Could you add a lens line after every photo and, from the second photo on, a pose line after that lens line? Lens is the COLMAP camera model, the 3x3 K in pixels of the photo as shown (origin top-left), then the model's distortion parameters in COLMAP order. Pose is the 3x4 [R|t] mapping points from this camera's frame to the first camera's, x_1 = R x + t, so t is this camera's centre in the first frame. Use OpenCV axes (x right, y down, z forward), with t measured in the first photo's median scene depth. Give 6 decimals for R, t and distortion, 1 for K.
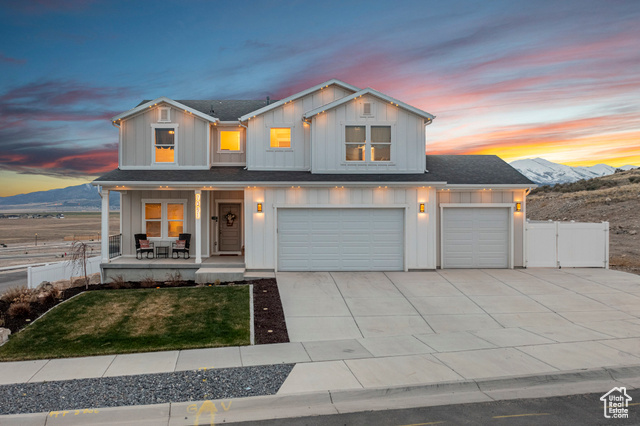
lens RADIAL K [[520.7, 0, 280.1], [0, 520.7, 209.6], [0, 0, 1]] dist [-0.015850, -0.004345]
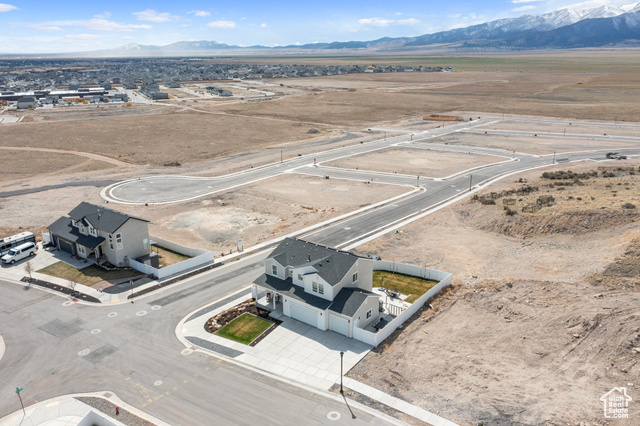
lens RADIAL K [[509.5, 0, 315.2], [0, 509.5, 213.8], [0, 0, 1]] dist [-0.020459, -0.001365]
pose [[0.781910, 0.188584, -0.594183, 2.121482], [0.008233, 0.949938, 0.312329, -1.690929], [0.623338, -0.249105, 0.741213, -1.362073]]
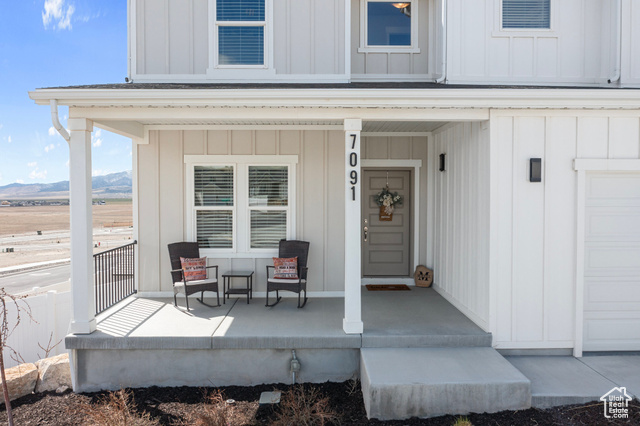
lens RADIAL K [[502.4, 0, 320.0], [0, 502.4, 213.0], [0, 0, 1]] dist [-0.023954, 0.000199]
pose [[0.999952, -0.002443, 0.009536, -0.182659], [0.002118, 0.999421, 0.033959, 0.012338], [-0.009613, -0.033937, 0.999378, 0.672054]]
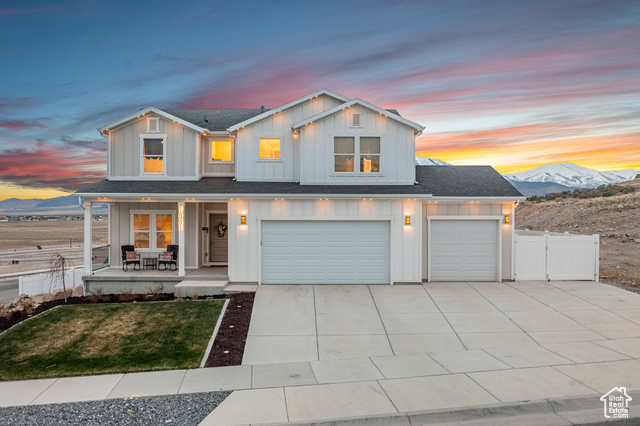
lens RADIAL K [[509.5, 0, 315.2], [0, 509.5, 213.8], [0, 0, 1]] dist [-0.020459, -0.001365]
pose [[0.999997, 0.002273, 0.000550, 0.096476], [-0.002274, 0.999993, 0.003094, -0.018628], [-0.000543, -0.003095, 0.999995, 0.033330]]
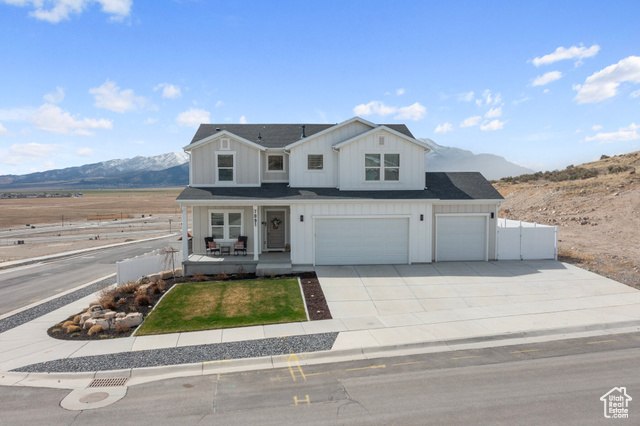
lens RADIAL K [[505.2, 0, 320.0], [0, 505.2, 213.0], [0, 0, 1]] dist [-0.022016, 0.000126]
pose [[0.998742, -0.007147, 0.049636, -0.056721], [0.004519, 0.998592, 0.052853, -0.086184], [-0.049944, -0.052563, 0.997368, -0.296764]]
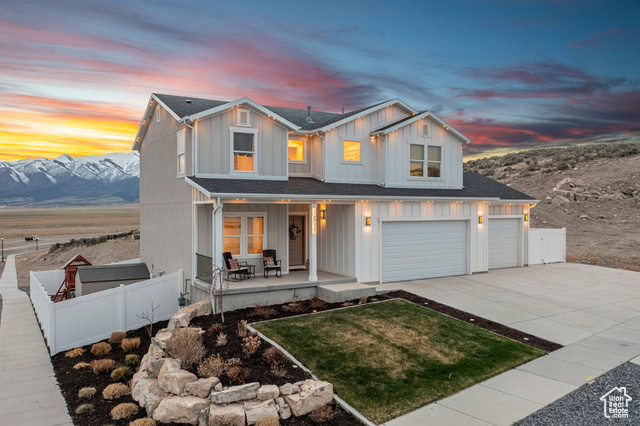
lens RADIAL K [[505.2, 0, 320.0], [0, 505.2, 213.0], [0, 0, 1]] dist [-0.022016, 0.000126]
pose [[0.860793, -0.005332, 0.508927, -0.614929], [0.002779, 0.999979, 0.005776, -0.025822], [-0.508948, -0.003557, 0.860790, 0.205776]]
